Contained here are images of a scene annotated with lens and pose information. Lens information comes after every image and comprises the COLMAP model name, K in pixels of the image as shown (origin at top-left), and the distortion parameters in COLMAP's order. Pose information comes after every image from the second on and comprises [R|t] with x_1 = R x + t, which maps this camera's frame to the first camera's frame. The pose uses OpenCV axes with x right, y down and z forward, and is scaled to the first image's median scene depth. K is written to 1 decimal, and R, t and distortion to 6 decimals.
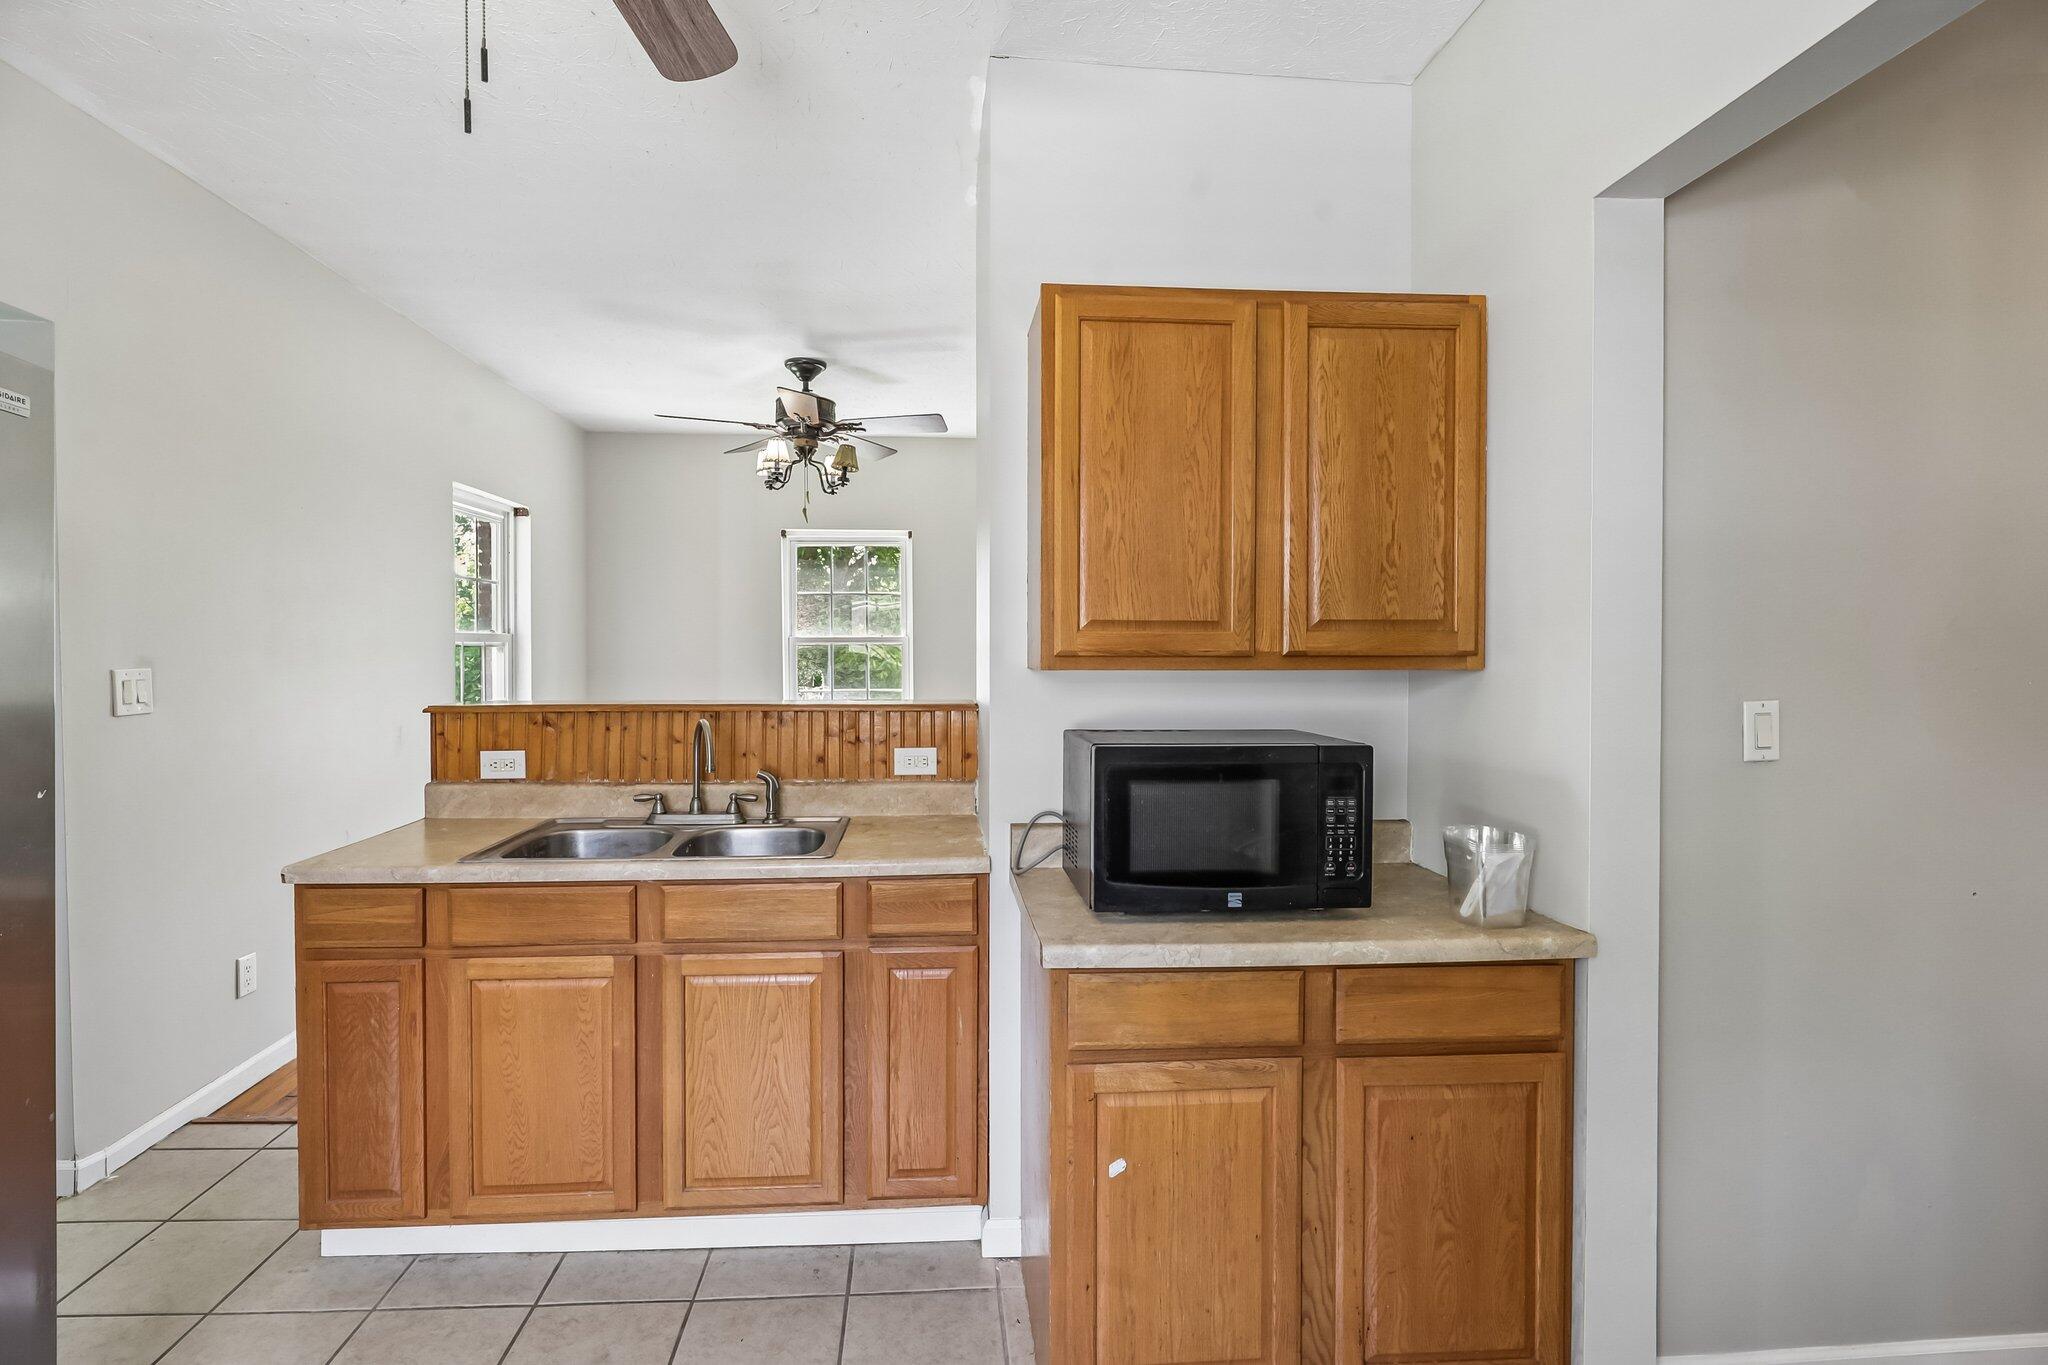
lens RADIAL K [[968.8, 0, 1018.9], [0, 968.8, 668.6], [0, 0, 1]] dist [-0.000295, -0.000186]
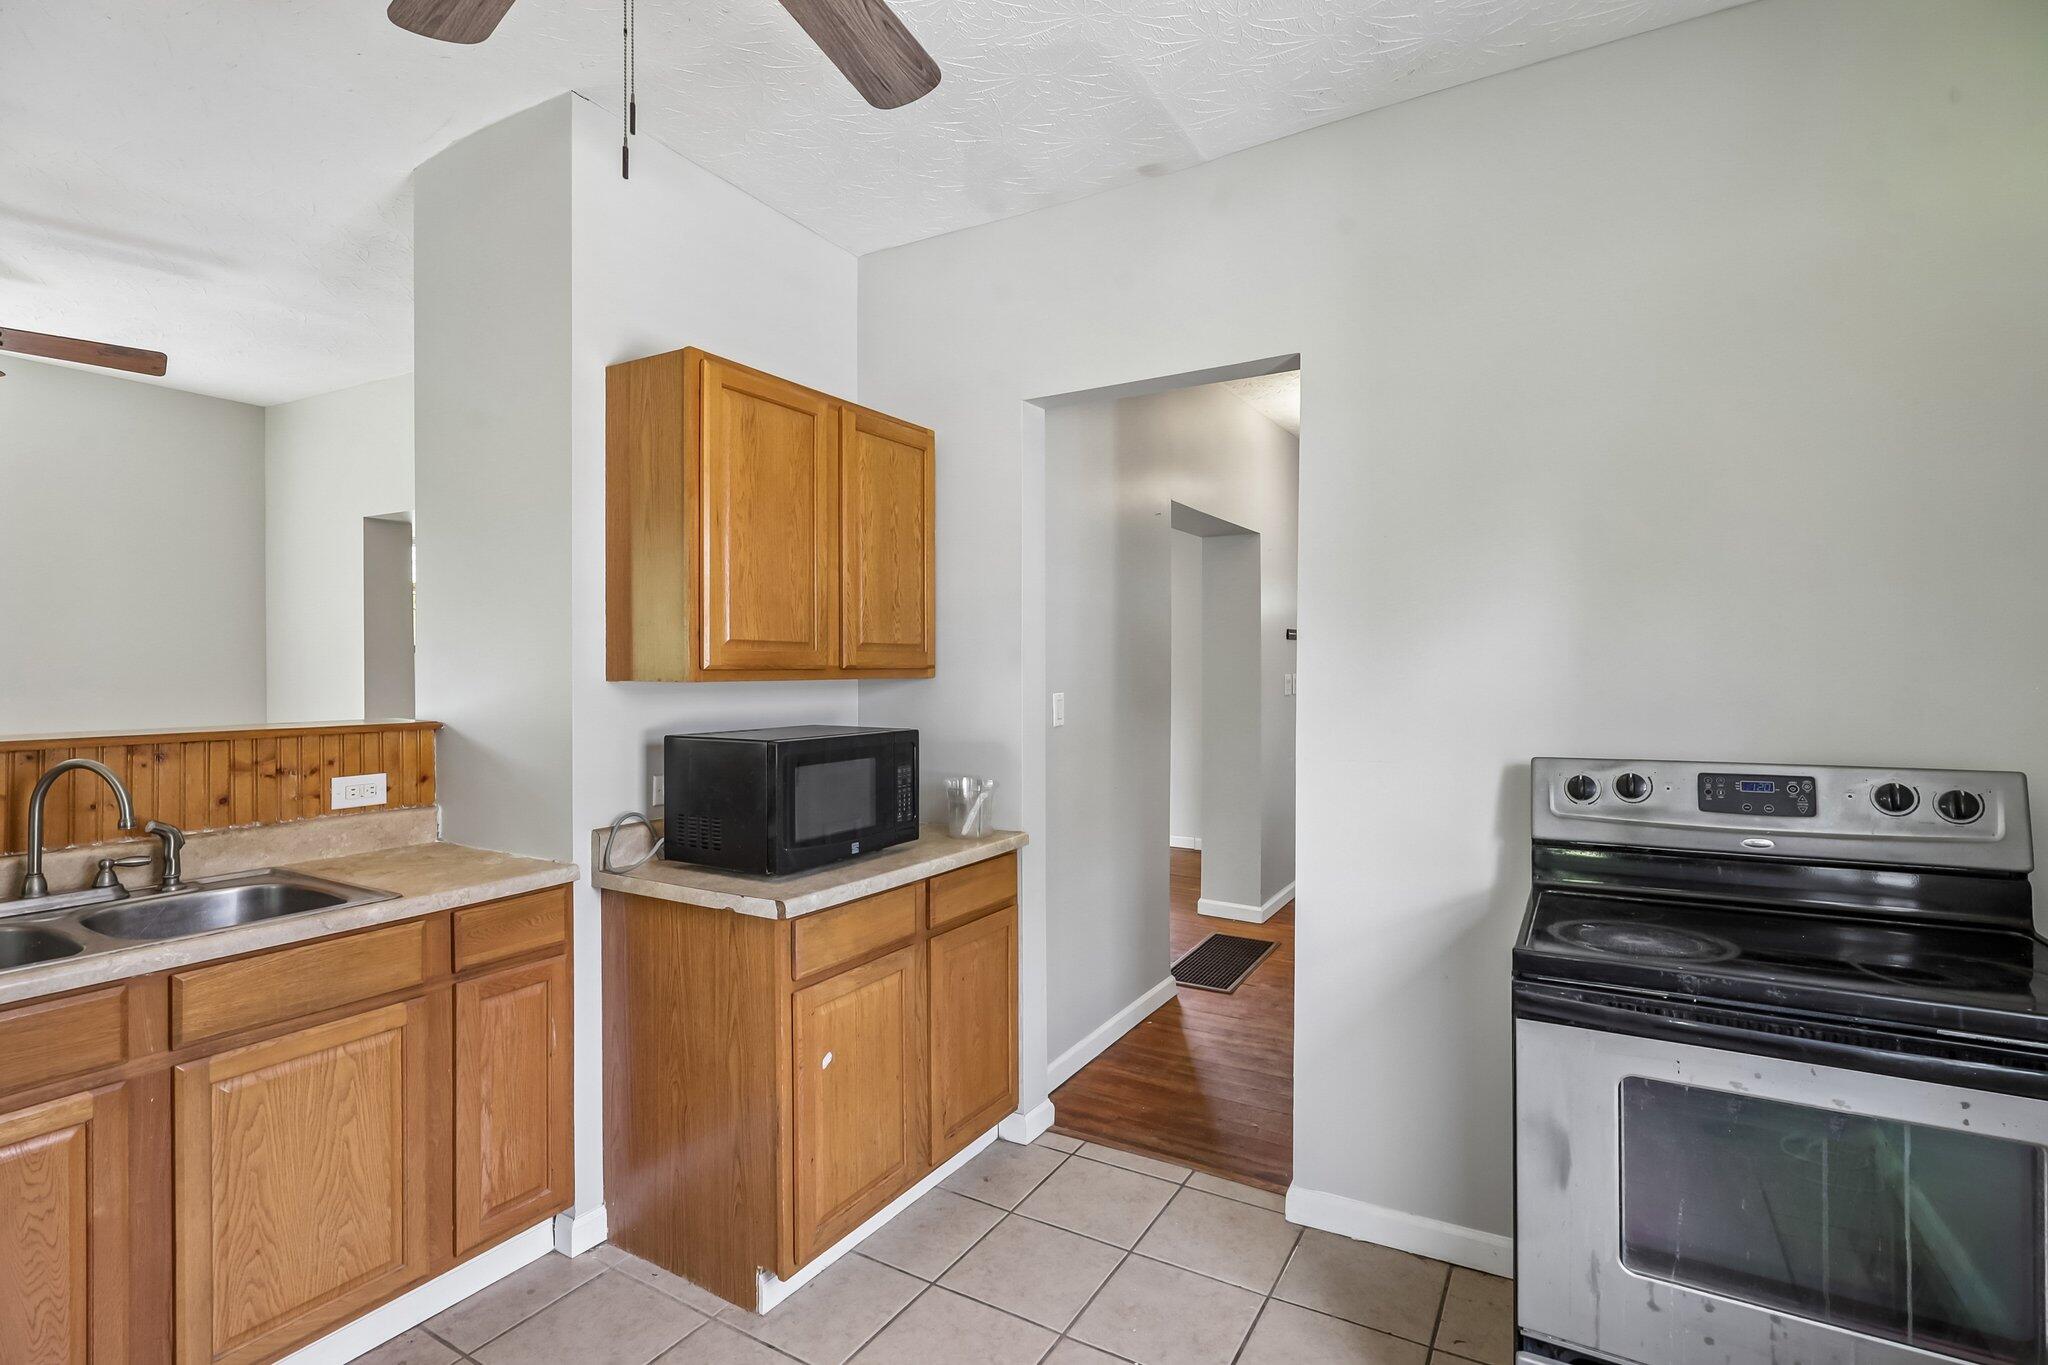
lens RADIAL K [[950.7, 0, 1020.6], [0, 950.7, 670.6], [0, 0, 1]] dist [0.000990, 0.000686]
pose [[0.579334, -0.004933, 0.815075, -0.594785], [0.011567, 0.999931, -0.002170, -0.004395], [-0.815008, 0.010685, 0.579351, 0.026945]]
